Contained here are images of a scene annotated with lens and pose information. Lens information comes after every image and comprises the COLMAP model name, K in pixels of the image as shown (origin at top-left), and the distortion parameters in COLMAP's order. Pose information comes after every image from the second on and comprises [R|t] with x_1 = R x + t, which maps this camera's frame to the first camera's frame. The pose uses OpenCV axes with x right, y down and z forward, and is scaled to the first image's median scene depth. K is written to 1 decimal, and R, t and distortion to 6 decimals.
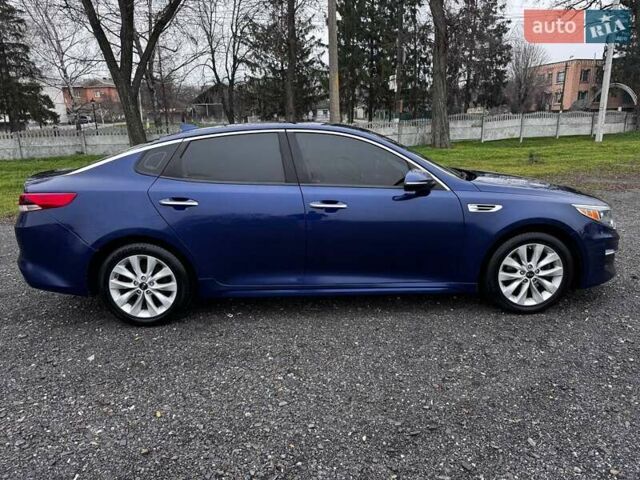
lens RADIAL K [[445.9, 0, 320.0], [0, 445.9, 240.0], [0, 0, 1]] dist [0.060648, -0.061044]
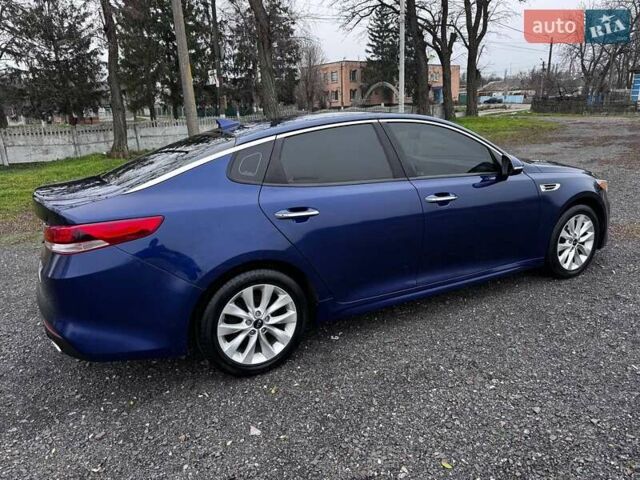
lens RADIAL K [[445.9, 0, 320.0], [0, 445.9, 240.0], [0, 0, 1]] dist [0.060648, -0.061044]
pose [[0.901439, -0.135944, 0.411007, -0.583481], [0.133350, 0.990446, 0.035130, -0.054952], [-0.411856, 0.023141, 0.910955, 0.230772]]
